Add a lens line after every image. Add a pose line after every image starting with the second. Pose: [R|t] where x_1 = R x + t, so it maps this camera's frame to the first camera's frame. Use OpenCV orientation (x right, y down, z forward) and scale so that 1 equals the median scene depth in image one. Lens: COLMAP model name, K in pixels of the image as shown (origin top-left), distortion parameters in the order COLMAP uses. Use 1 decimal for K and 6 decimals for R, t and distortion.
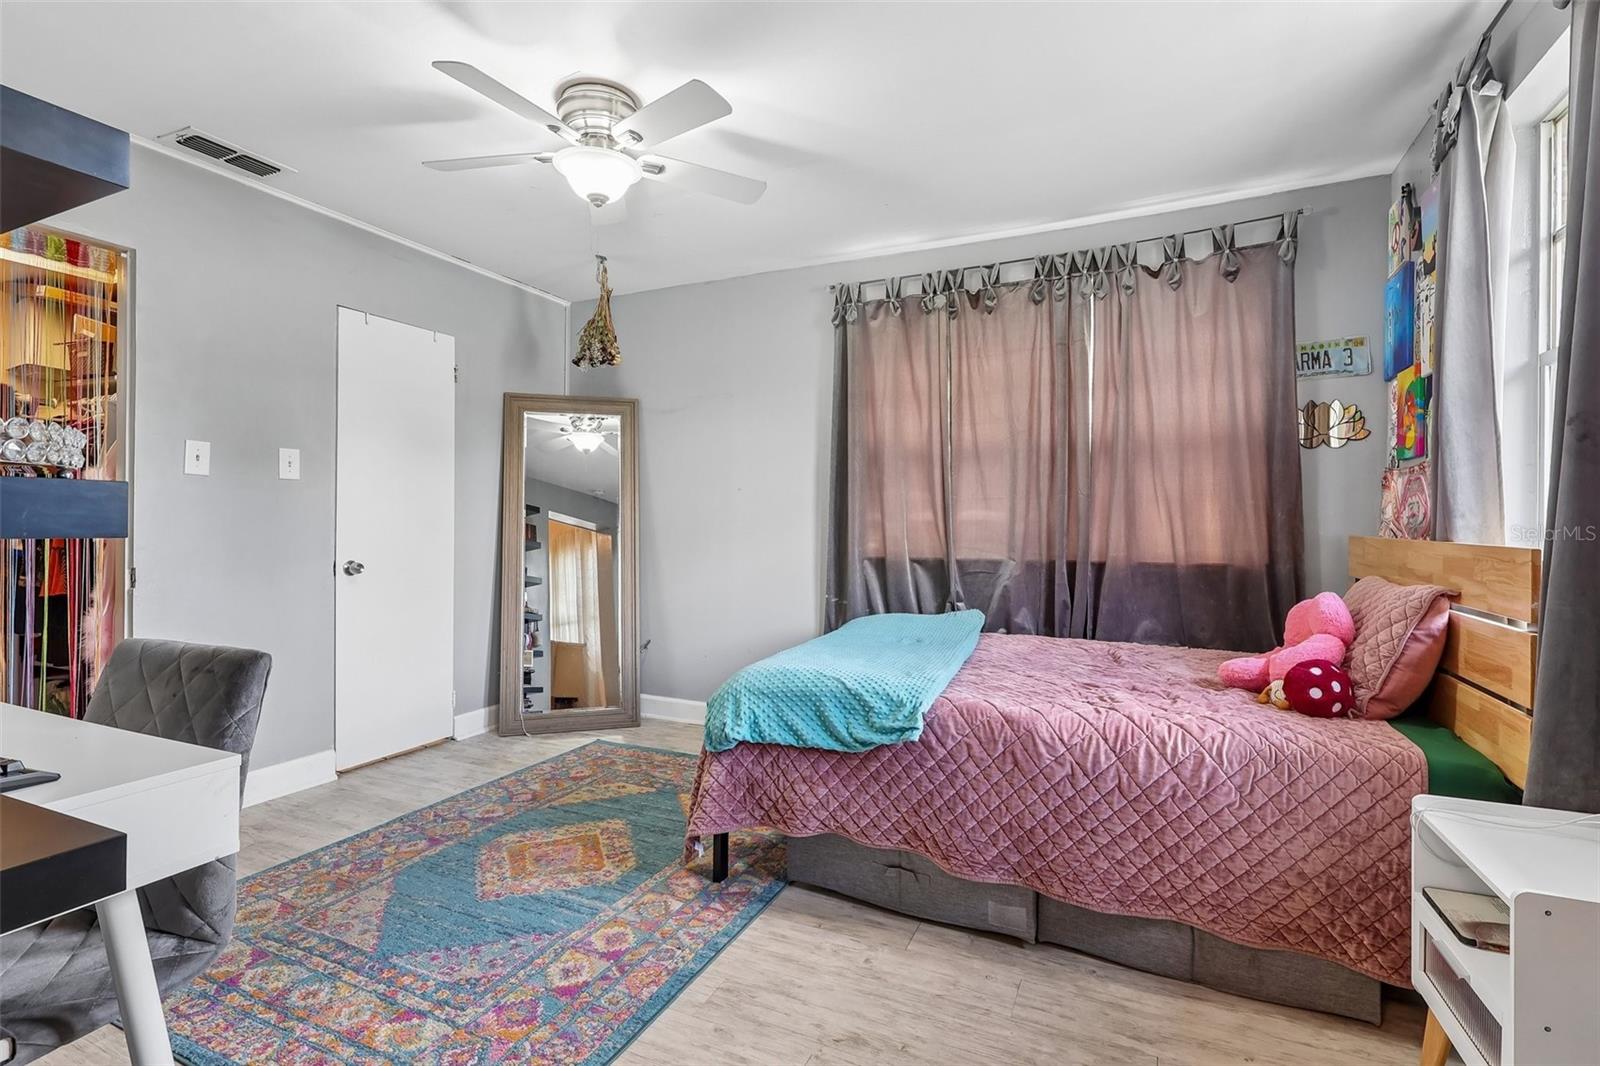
lens RADIAL K [[738.0, 0, 803.8], [0, 738.0, 528.6], [0, 0, 1]] dist [-0.001473, 0.000335]
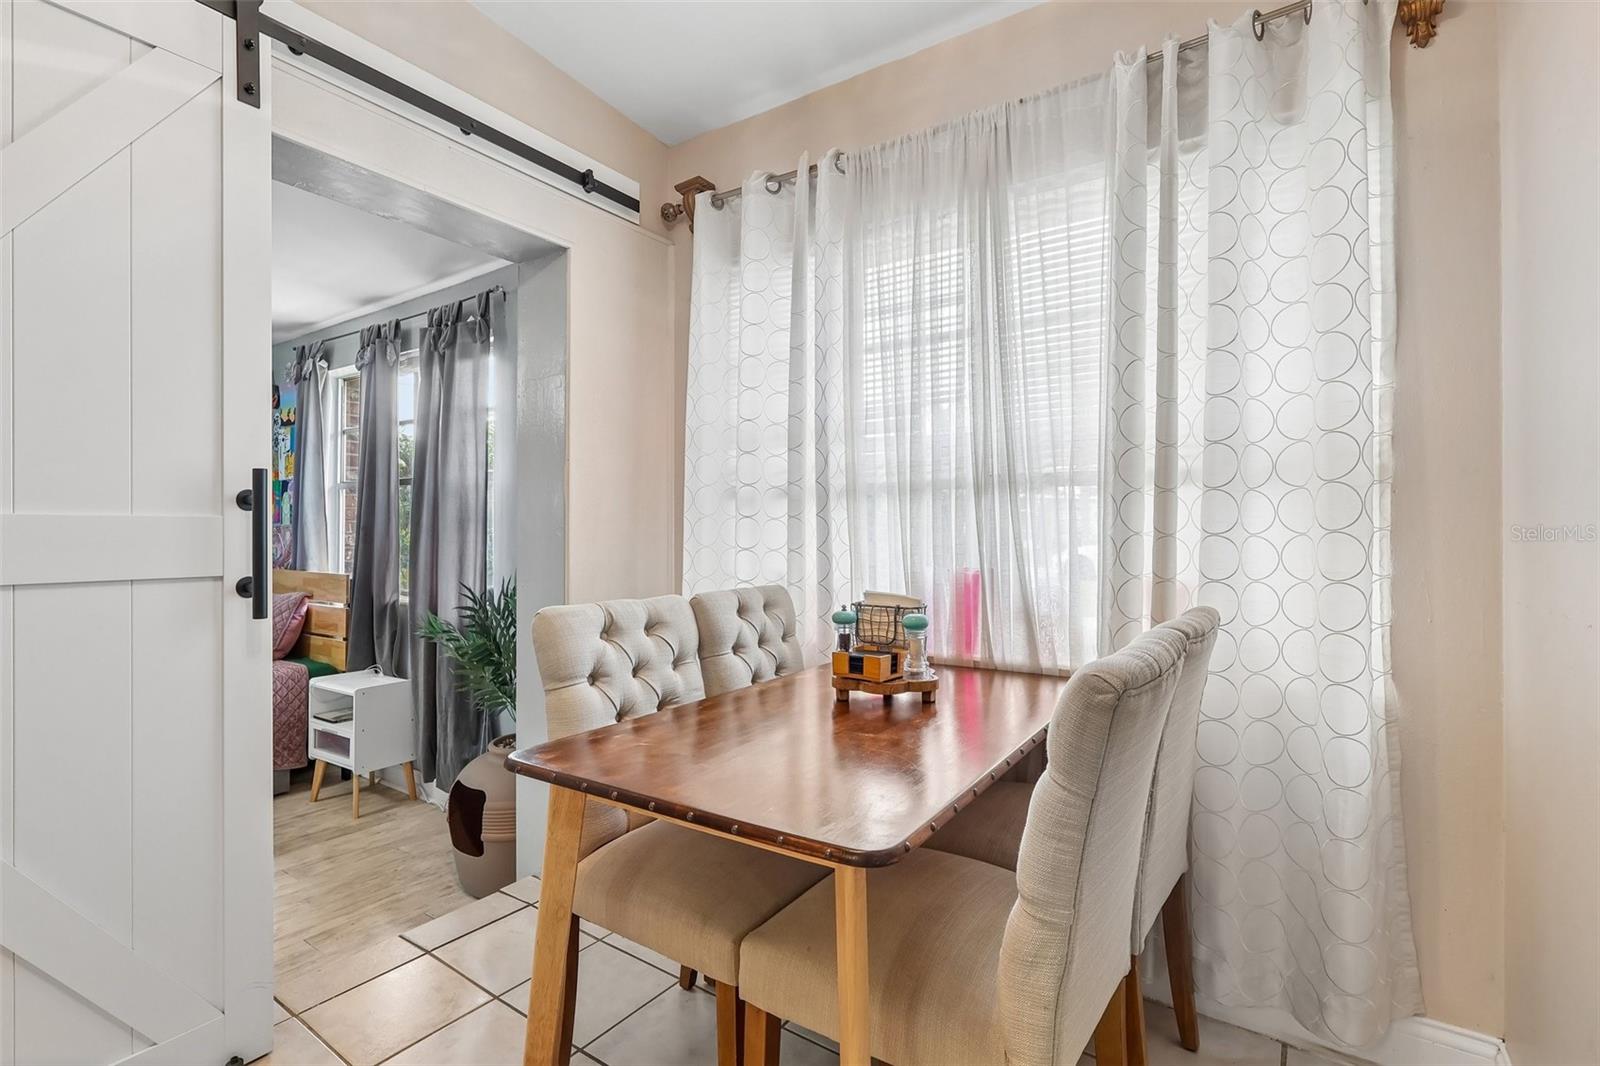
lens RADIAL K [[738.0, 0, 798.8], [0, 738.0, 533.6], [0, 0, 1]] dist [-0.001473, 0.000335]
pose [[0.156420, 0.010218, 0.987638, -1.059770], [-0.003780, 0.999945, -0.009747, -0.079151], [-0.987683, -0.002208, 0.156450, -0.777758]]
